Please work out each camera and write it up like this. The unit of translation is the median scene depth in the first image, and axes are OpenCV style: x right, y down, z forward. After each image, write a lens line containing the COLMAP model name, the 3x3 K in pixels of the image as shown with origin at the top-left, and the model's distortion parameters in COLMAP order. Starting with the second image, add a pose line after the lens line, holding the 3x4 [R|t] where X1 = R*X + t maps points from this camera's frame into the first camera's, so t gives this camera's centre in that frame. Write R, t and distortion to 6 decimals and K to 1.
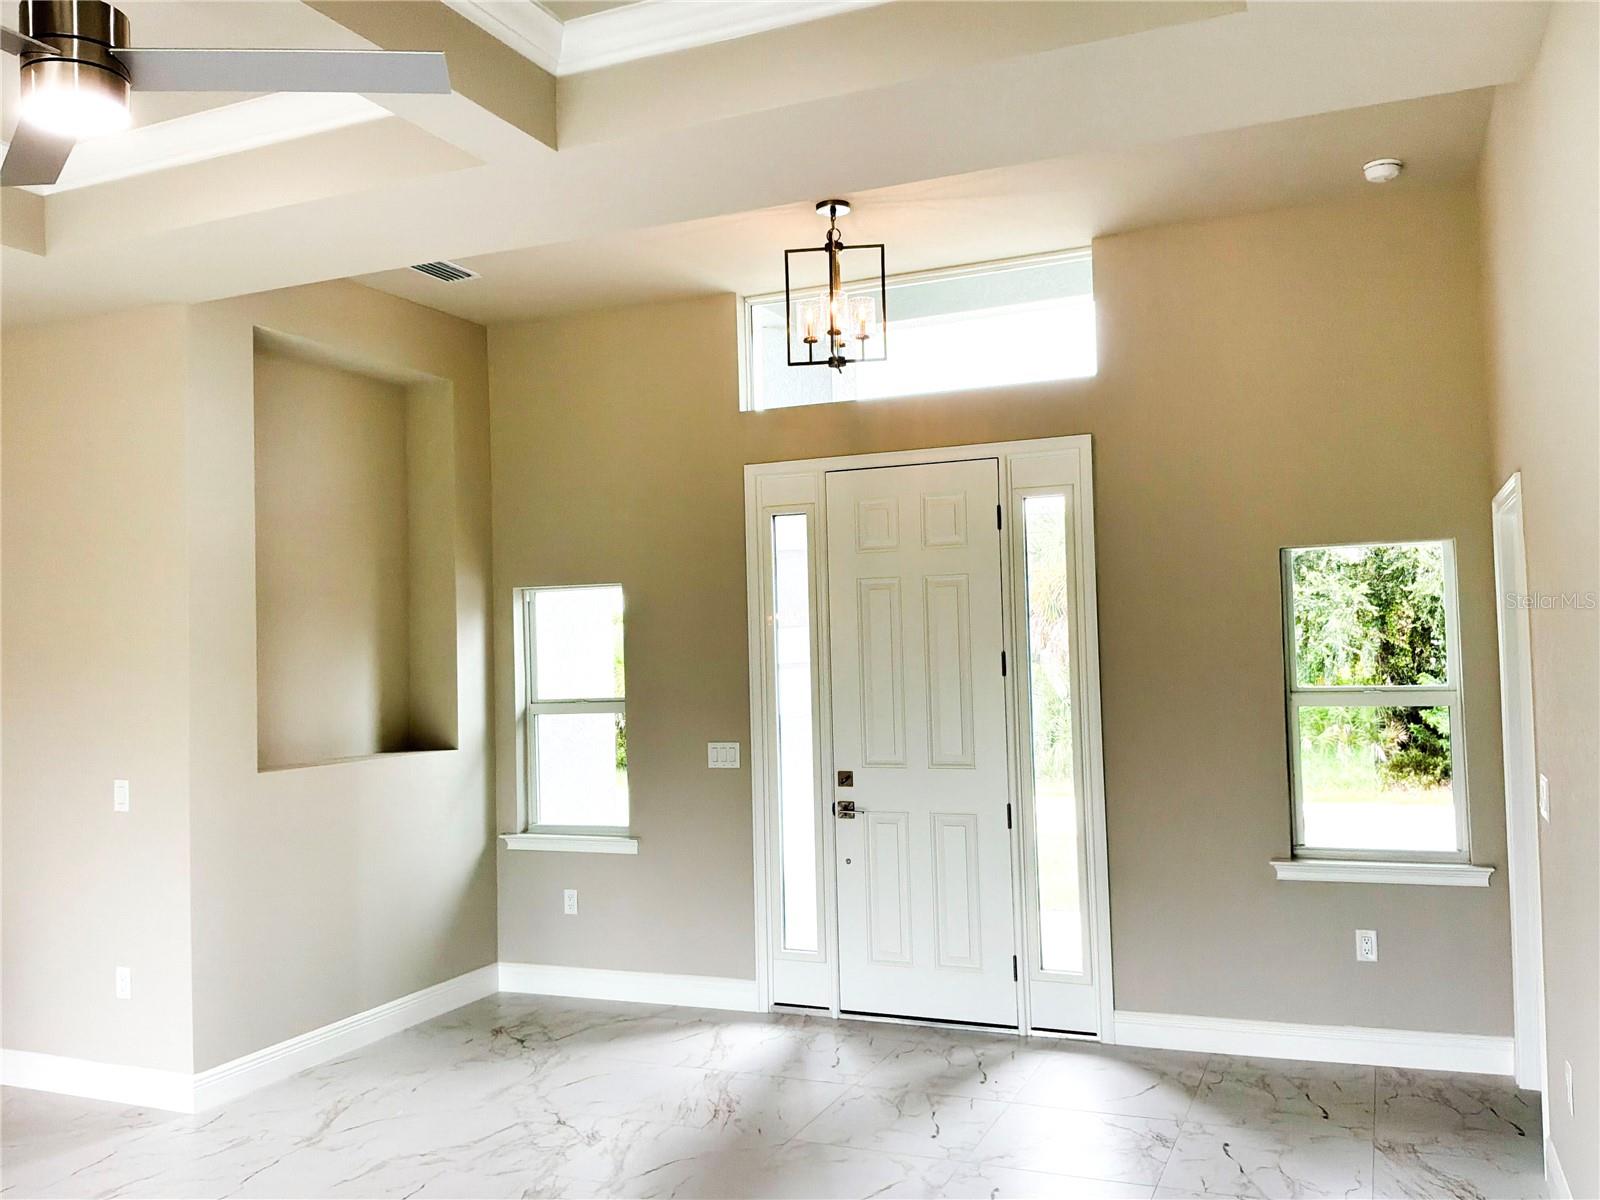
lens RADIAL K [[1340.2, 0, 800.0], [0, 1340.2, 600.0], [0, 0, 1]] dist [0.022632, -0.002728]
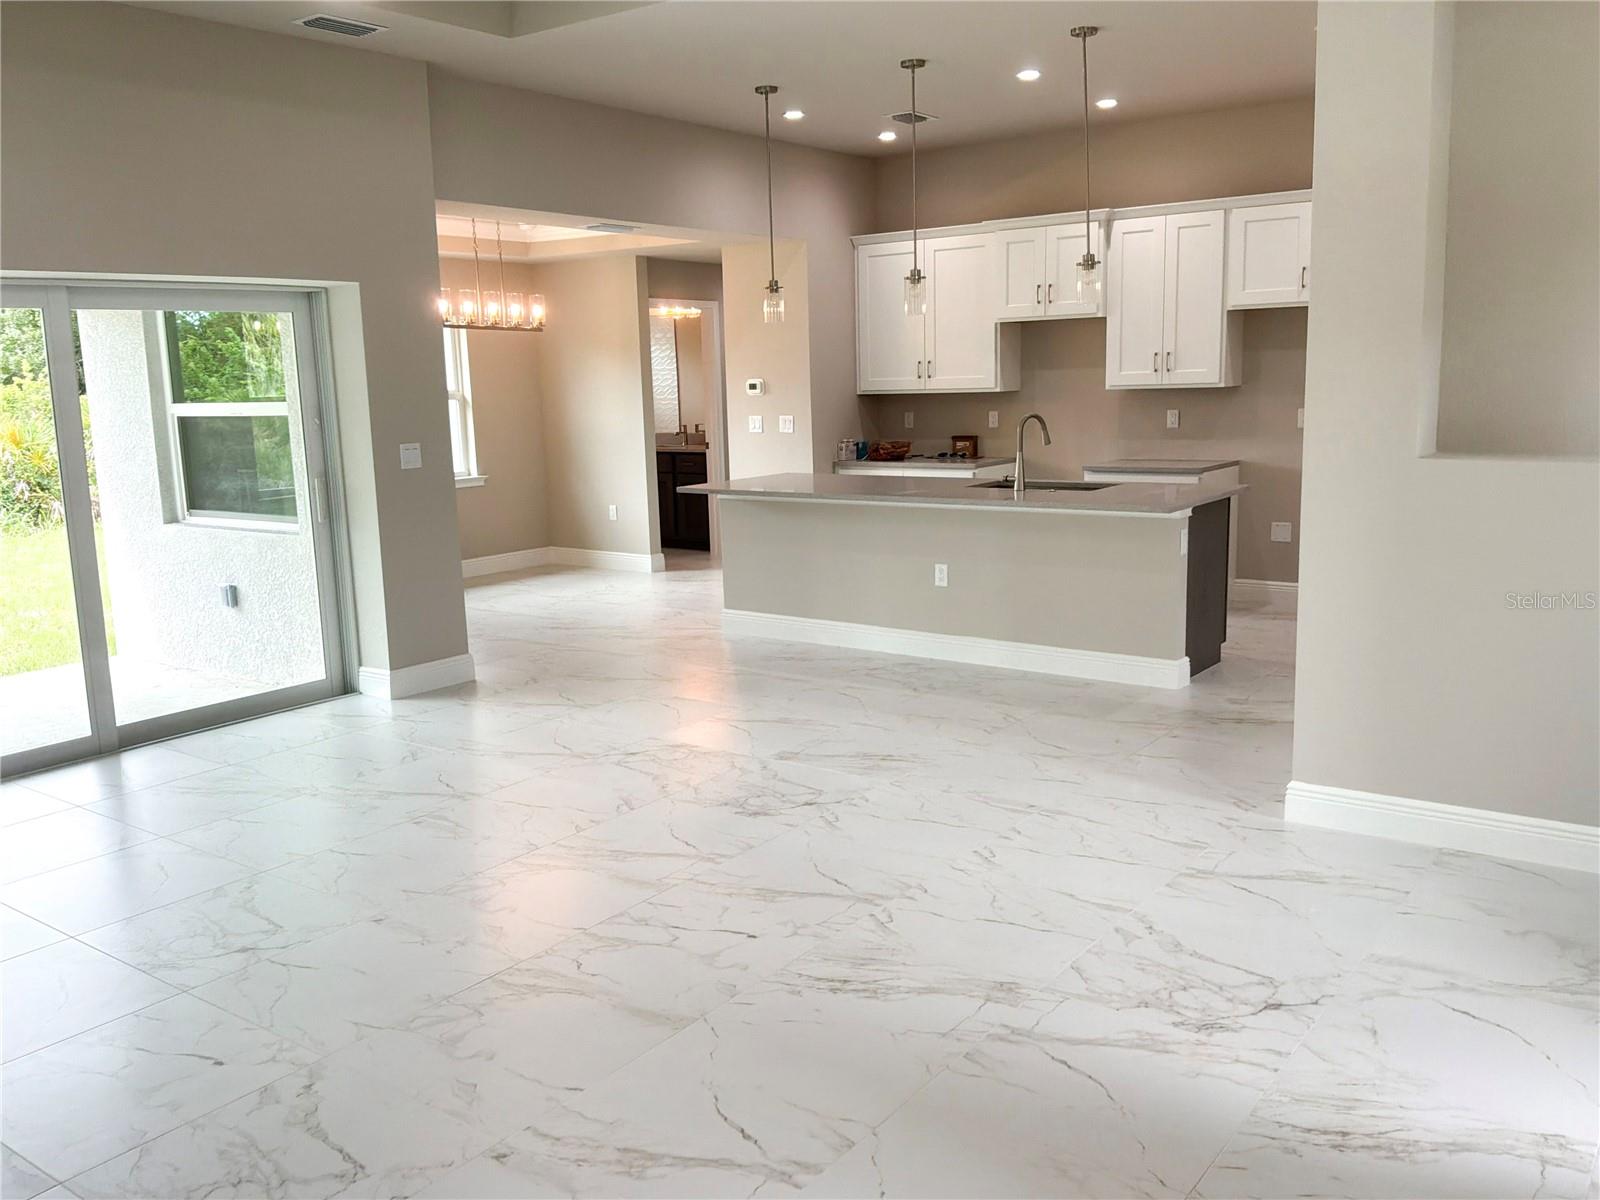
lens RADIAL K [[1340.2, 0, 800.0], [0, 1340.2, 600.0], [0, 0, 1]] dist [0.022632, -0.002728]
pose [[-0.235134, 0.191379, -0.952935, 0.489190], [0.075825, 0.981047, 0.178315, 0.048919], [0.969001, -0.030329, -0.245189, 0.947287]]
